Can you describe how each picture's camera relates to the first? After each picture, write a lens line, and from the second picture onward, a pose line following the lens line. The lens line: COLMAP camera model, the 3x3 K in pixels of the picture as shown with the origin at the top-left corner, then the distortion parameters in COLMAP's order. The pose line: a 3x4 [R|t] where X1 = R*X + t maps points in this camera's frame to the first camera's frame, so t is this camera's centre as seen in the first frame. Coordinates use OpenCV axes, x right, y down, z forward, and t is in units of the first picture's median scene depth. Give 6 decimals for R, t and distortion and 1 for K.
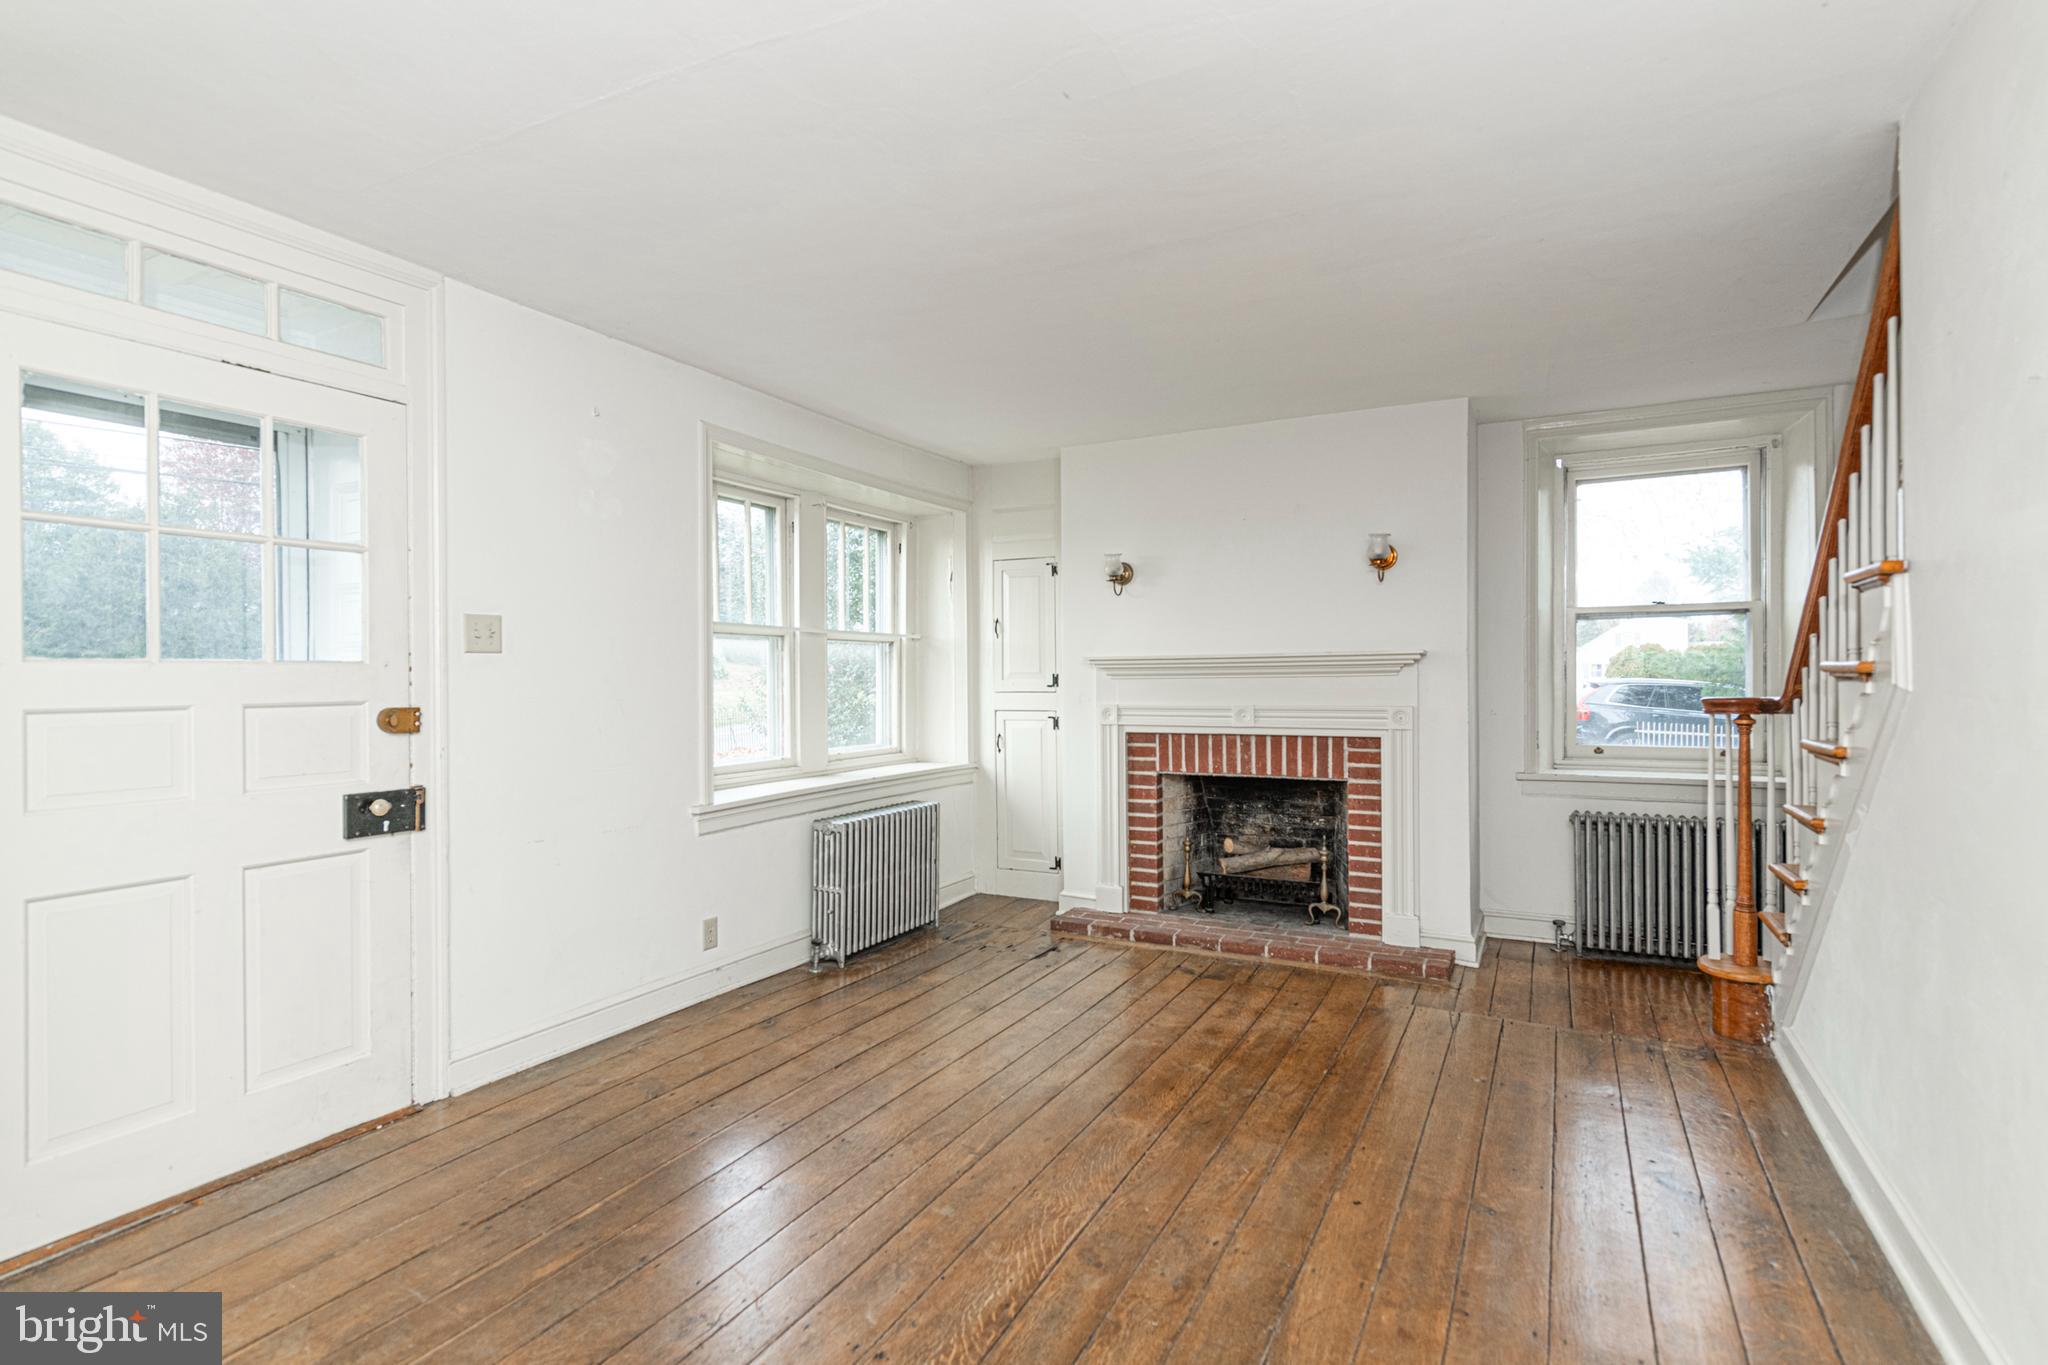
lens RADIAL K [[977.8, 0, 1026.3], [0, 977.8, 677.9], [0, 0, 1]] dist [0.021045, -0.000958]
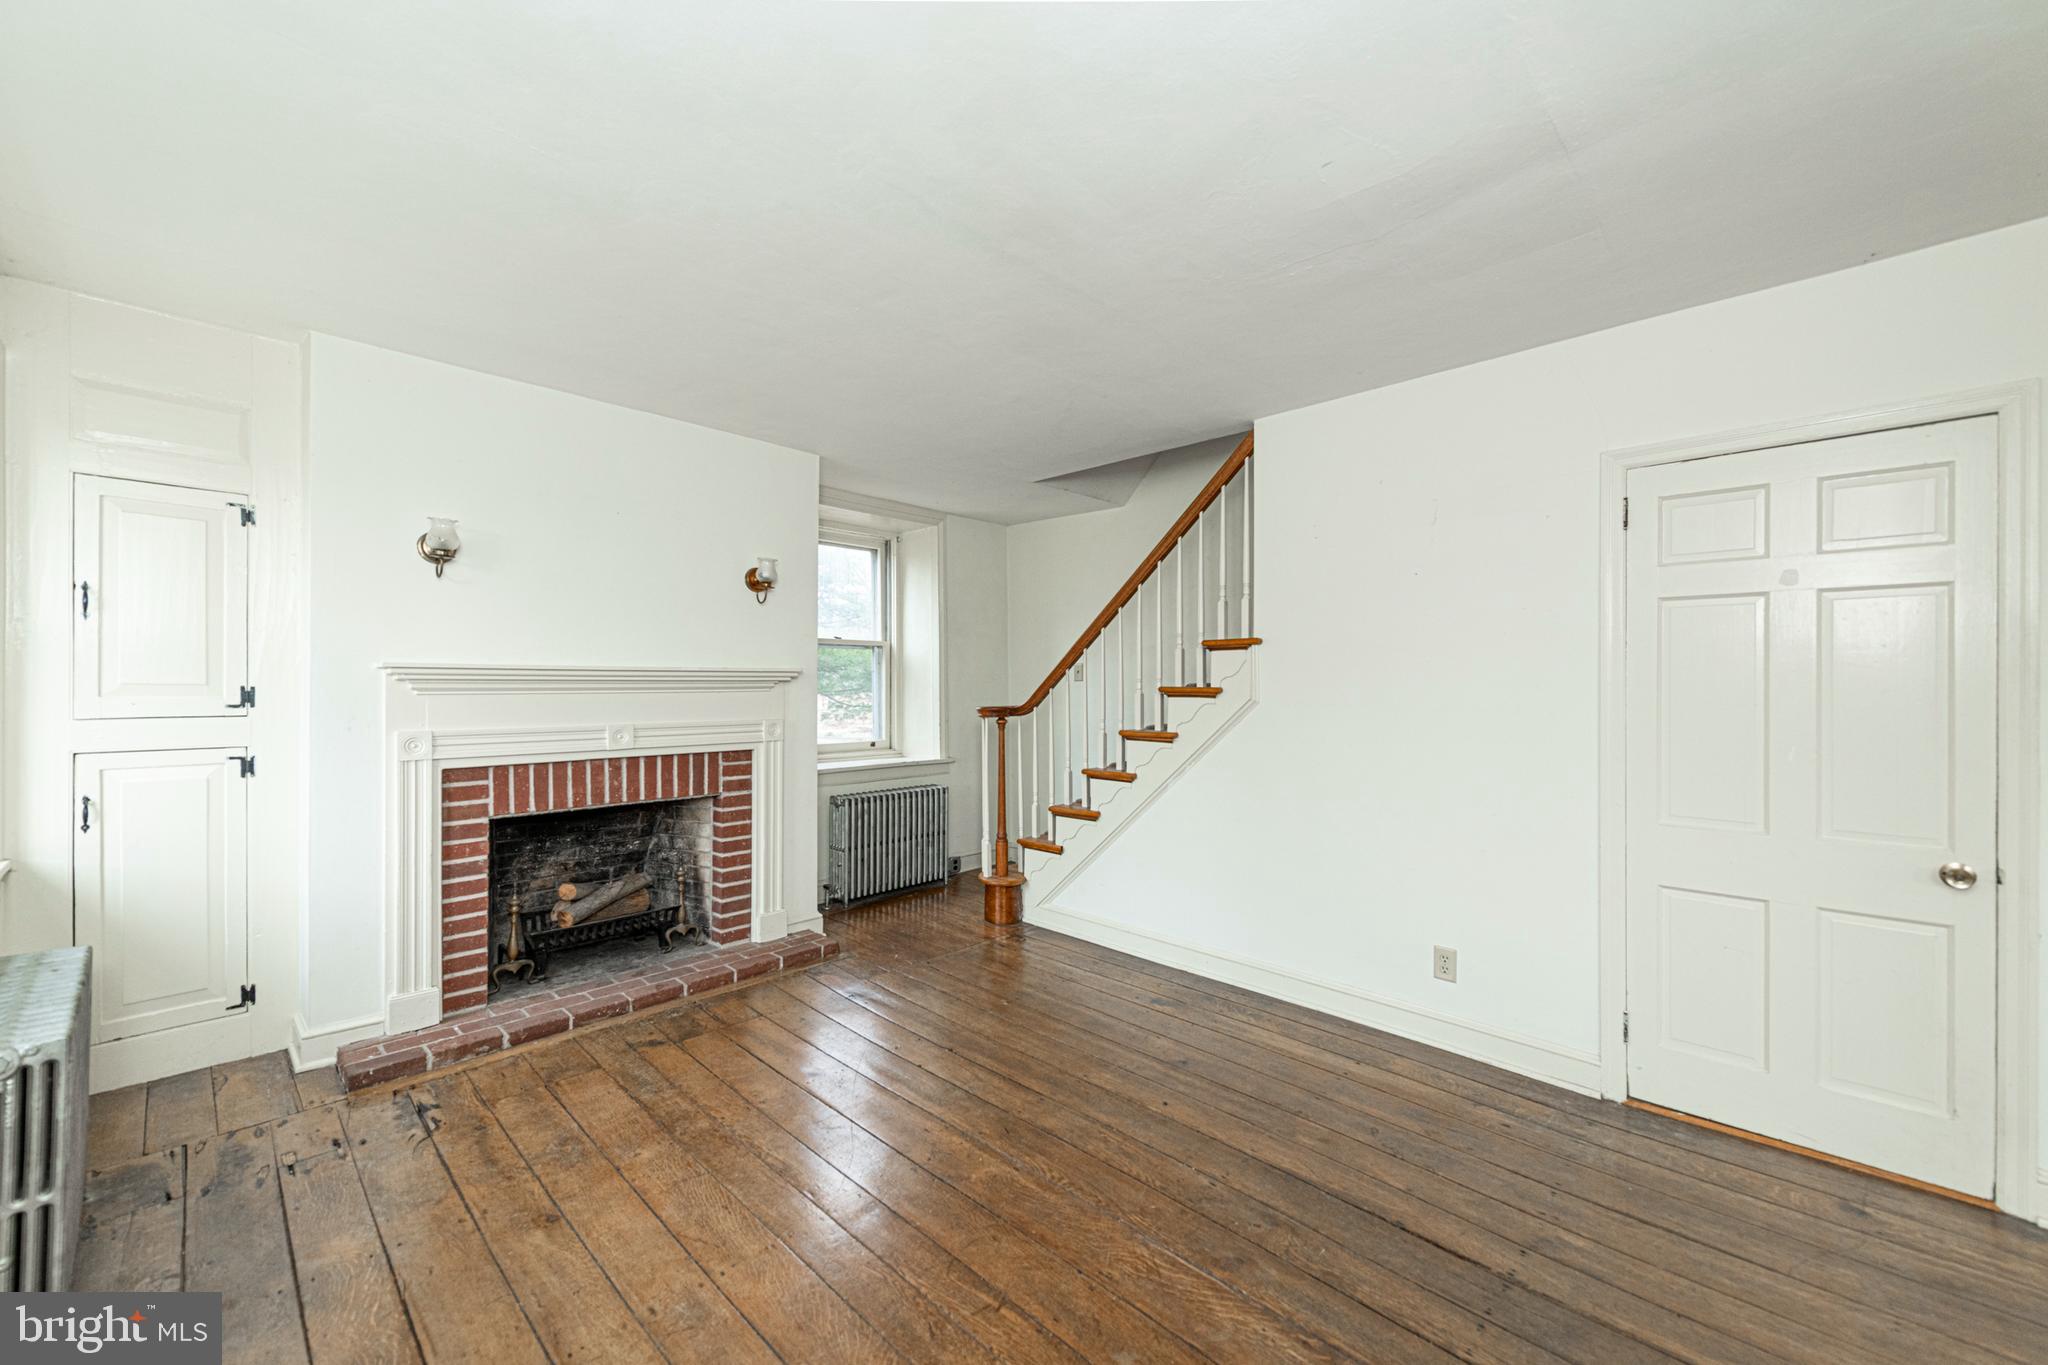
lens RADIAL K [[812.6, 0, 1027.3], [0, 812.6, 678.5], [0, 0, 1]] dist [0.006323, -0.000240]
pose [[0.271215, 0.014437, 0.962411, -0.387275], [-0.005039, 0.999895, -0.013579, -0.005305], [-0.962506, -0.001166, 0.271259, 0.456707]]
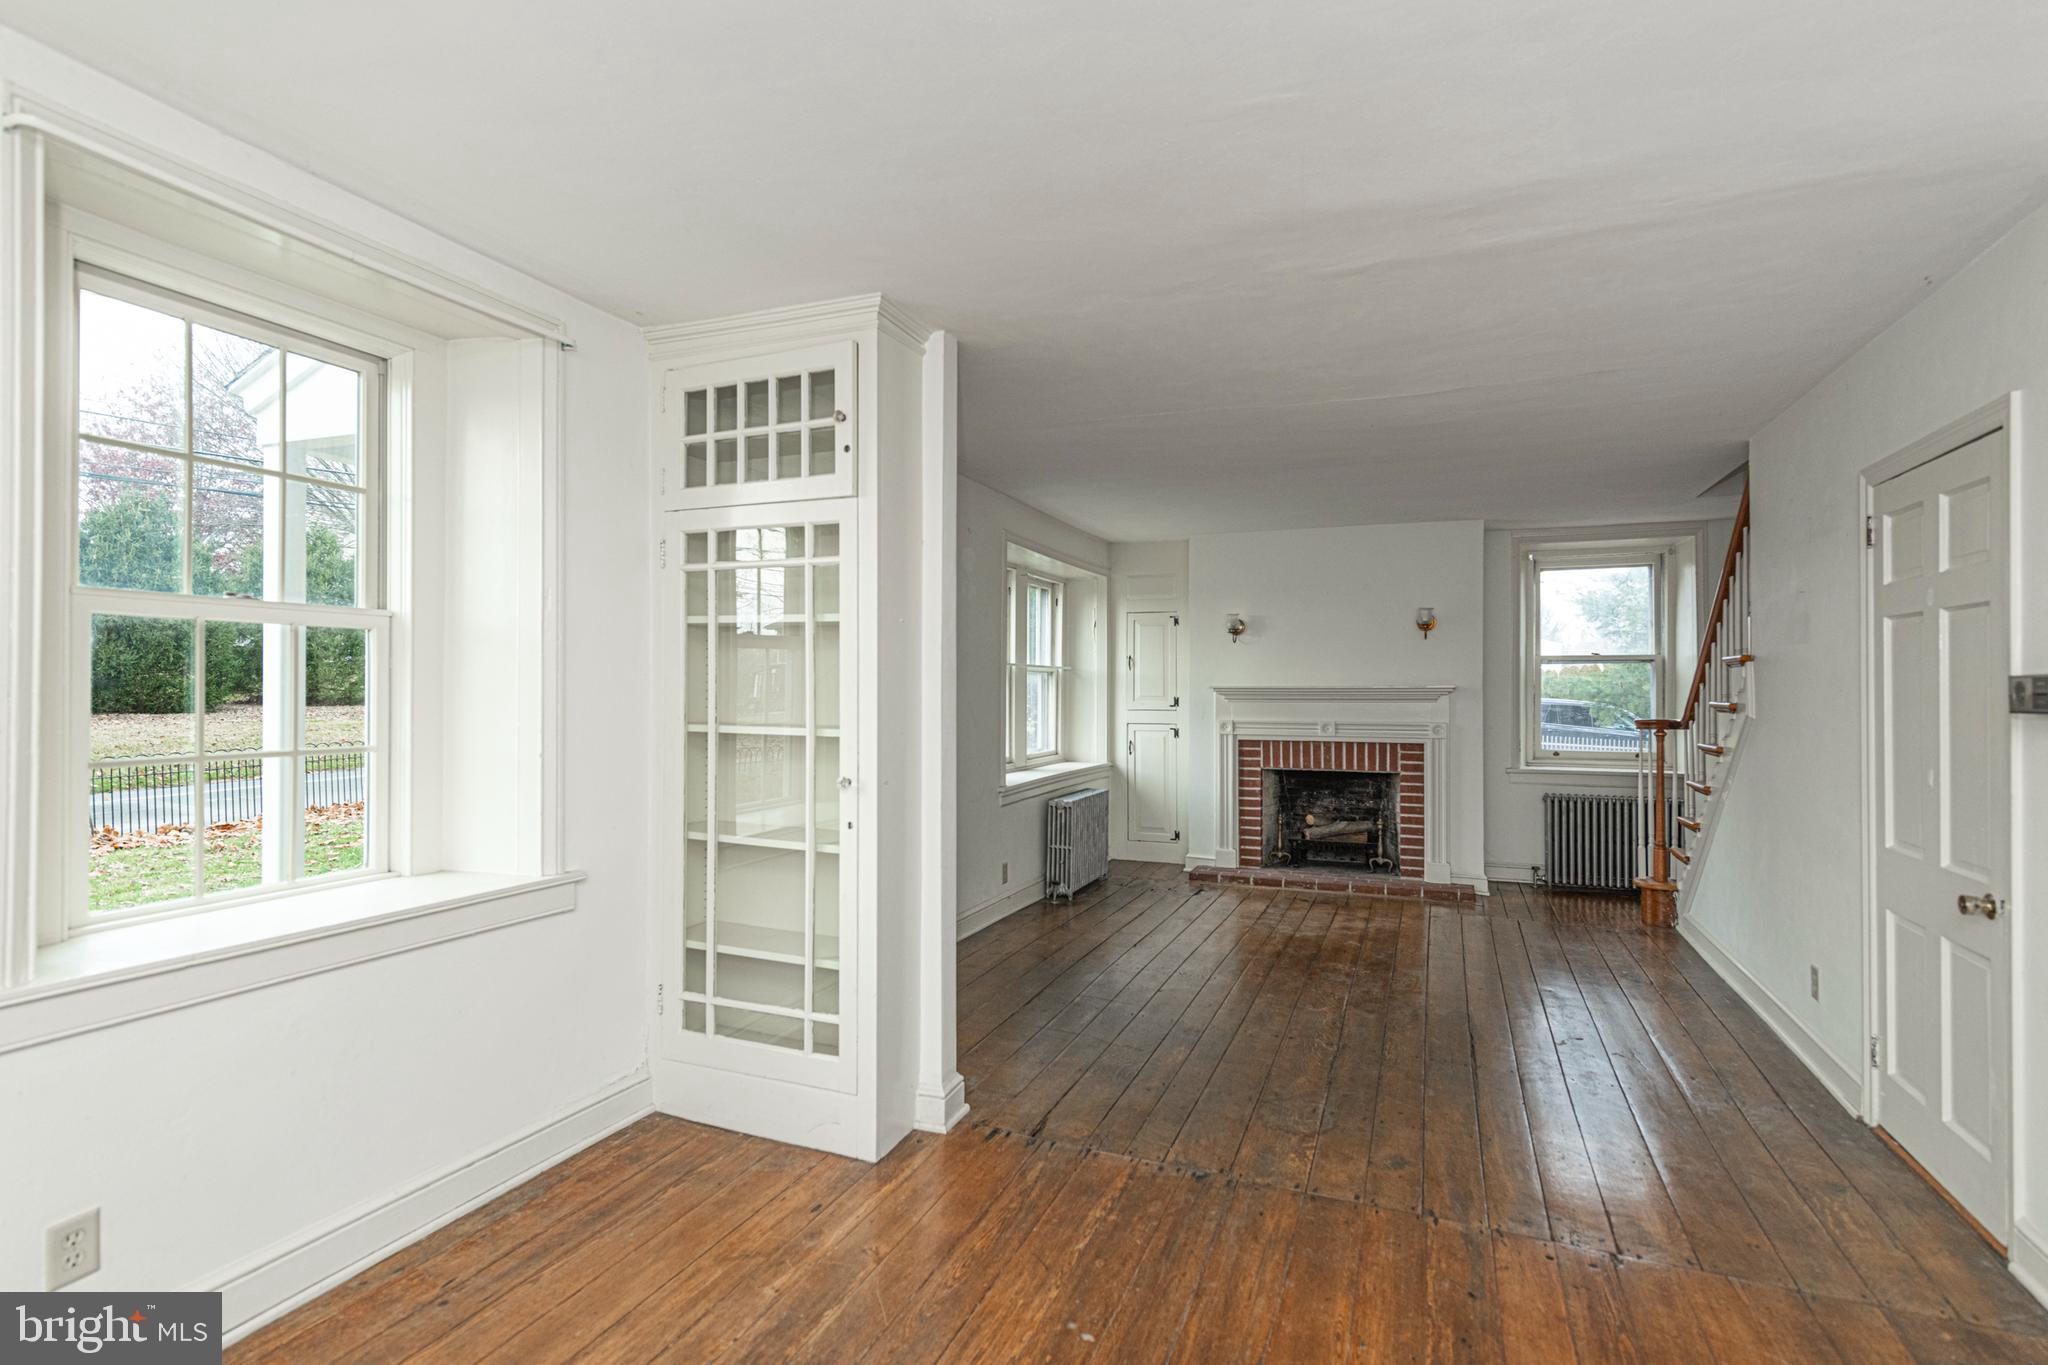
lens RADIAL K [[977.8, 0, 1026.3], [0, 977.8, 677.9], [0, 0, 1]] dist [0.021045, -0.000958]
pose [[0.995130, 0.011481, 0.097900, -0.367507], [-0.010218, 0.999858, -0.013392, -0.012196], [-0.098040, 0.012326, 0.995106, -0.402504]]
